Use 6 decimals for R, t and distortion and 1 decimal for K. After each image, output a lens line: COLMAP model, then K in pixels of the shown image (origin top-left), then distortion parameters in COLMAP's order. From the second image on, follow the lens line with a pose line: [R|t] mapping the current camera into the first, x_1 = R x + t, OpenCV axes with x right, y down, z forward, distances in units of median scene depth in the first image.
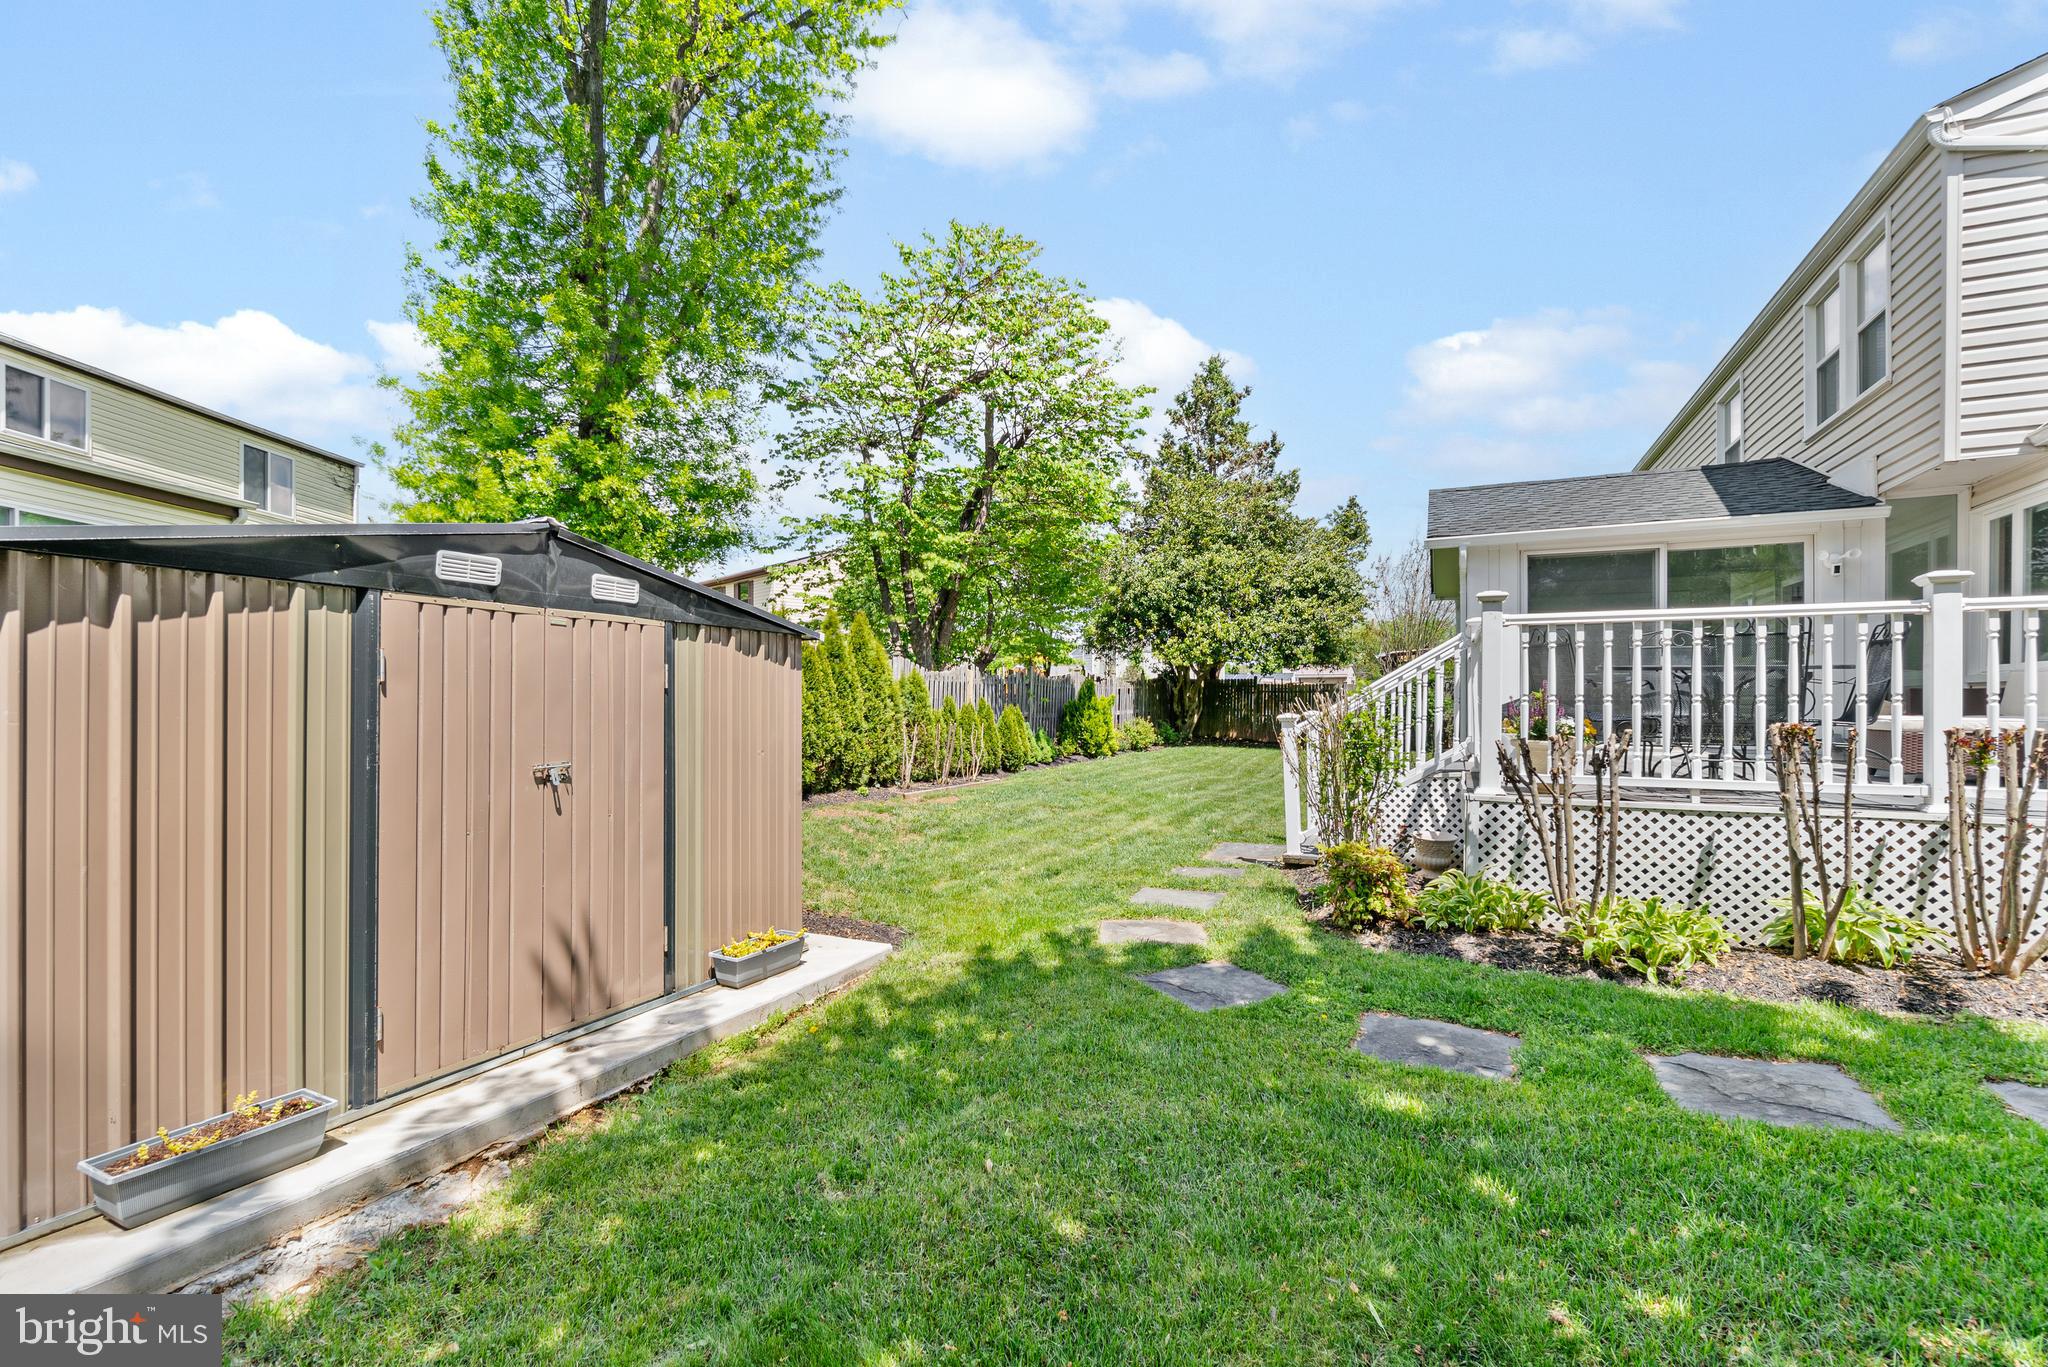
lens RADIAL K [[904.3, 0, 1008.0], [0, 904.3, 696.7], [0, 0, 1]] dist [-0.000626, -0.000144]
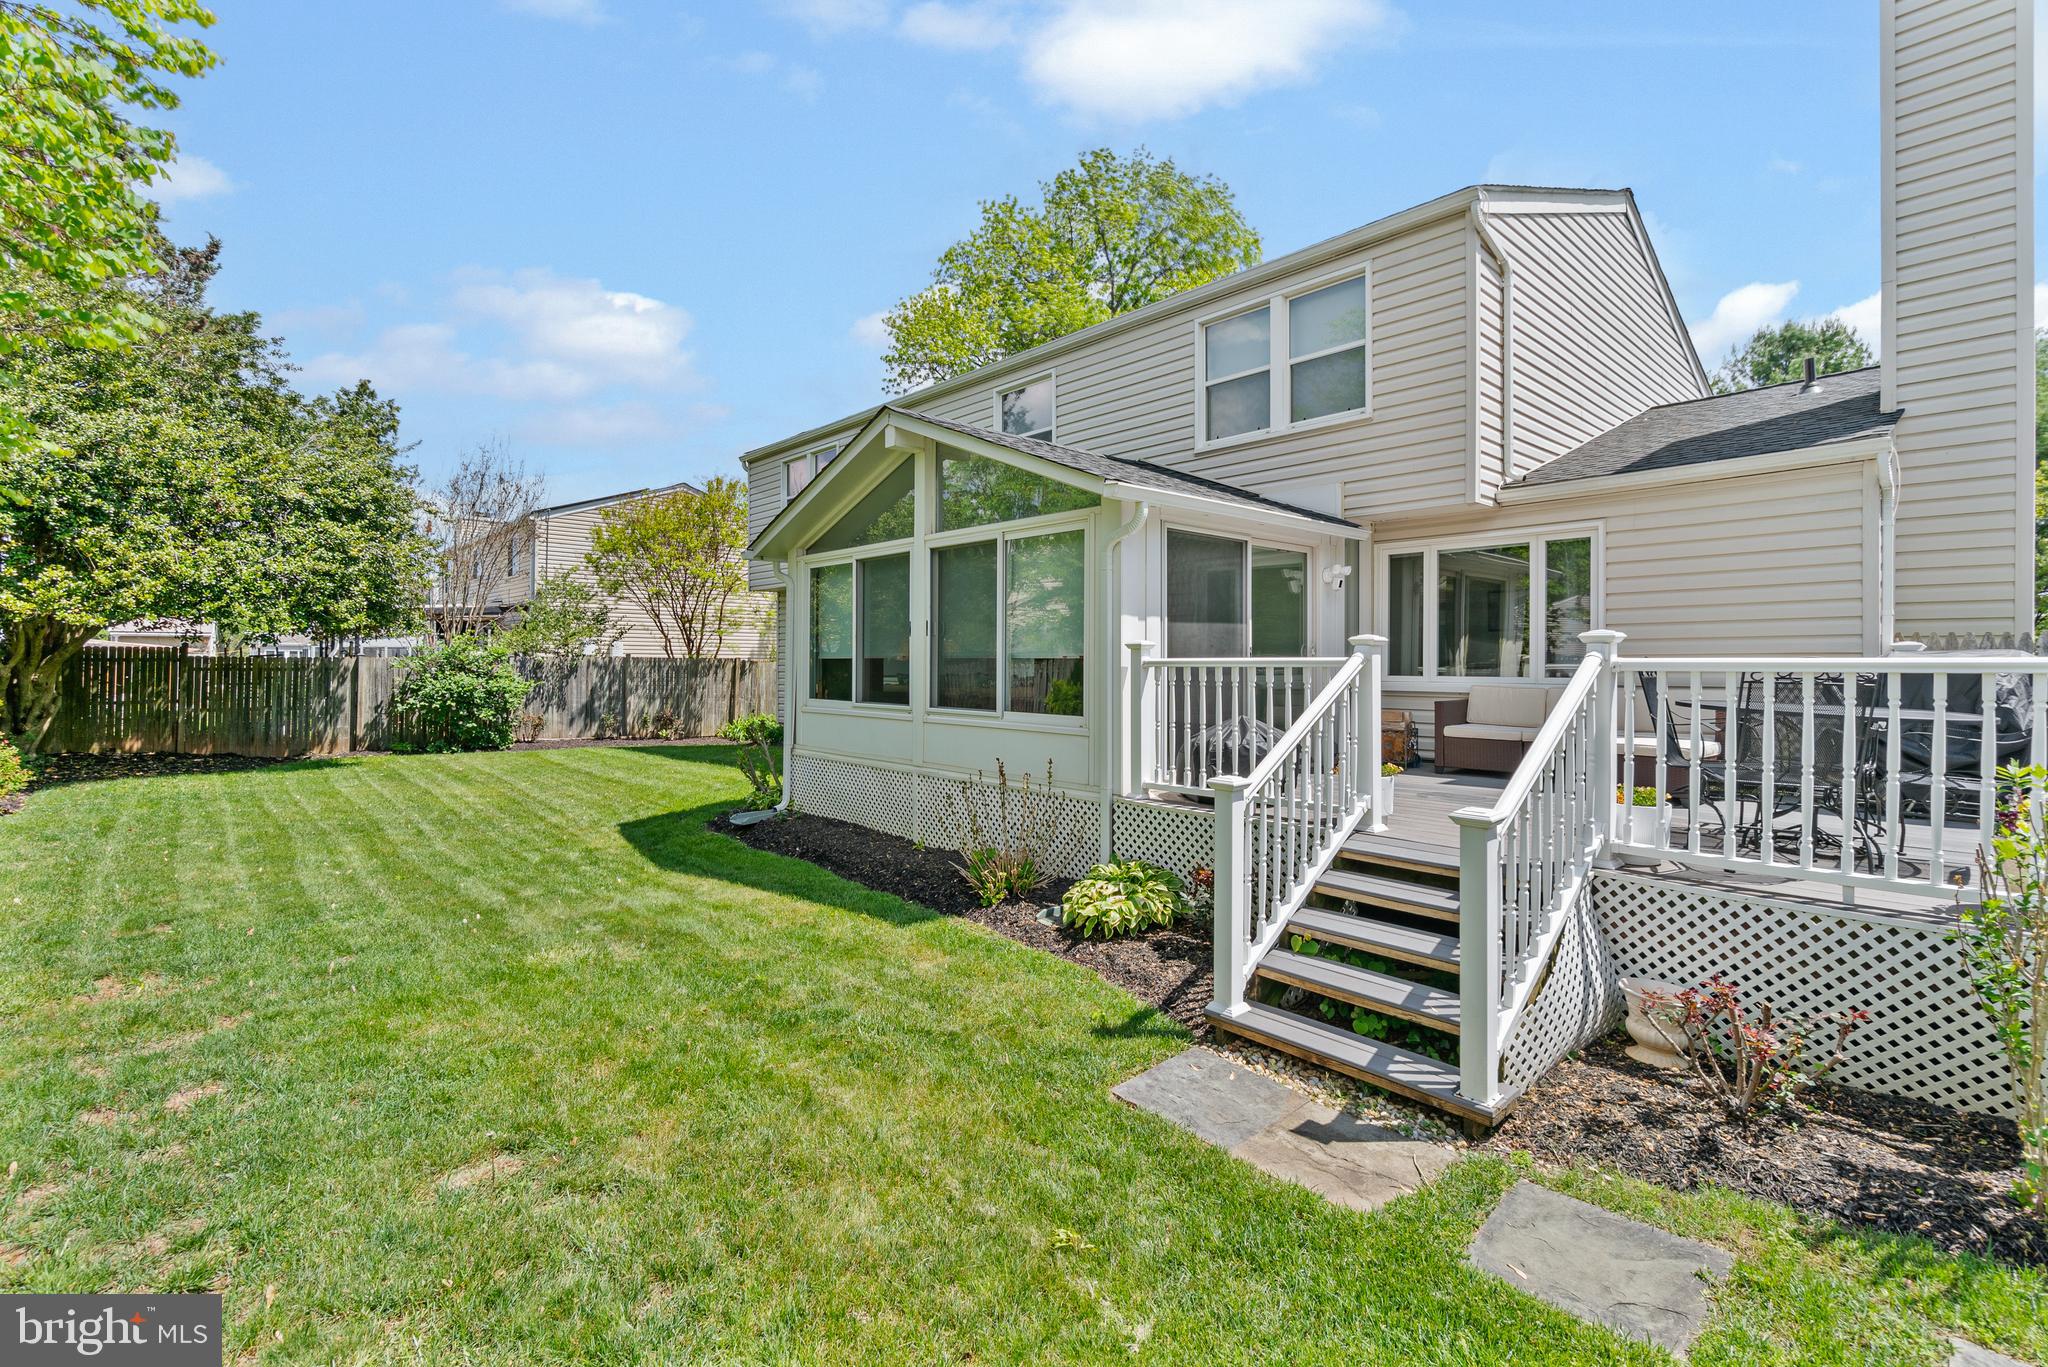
lens RADIAL K [[902.1, 0, 1021.9], [0, 902.1, 656.2], [0, 0, 1]] dist [-0.000867, -0.000150]
pose [[0.384794, -0.000608, 0.923002, -0.066278], [-0.004568, 0.999986, 0.002563, -0.020981], [-0.922991, -0.005203, 0.384786, 0.329747]]
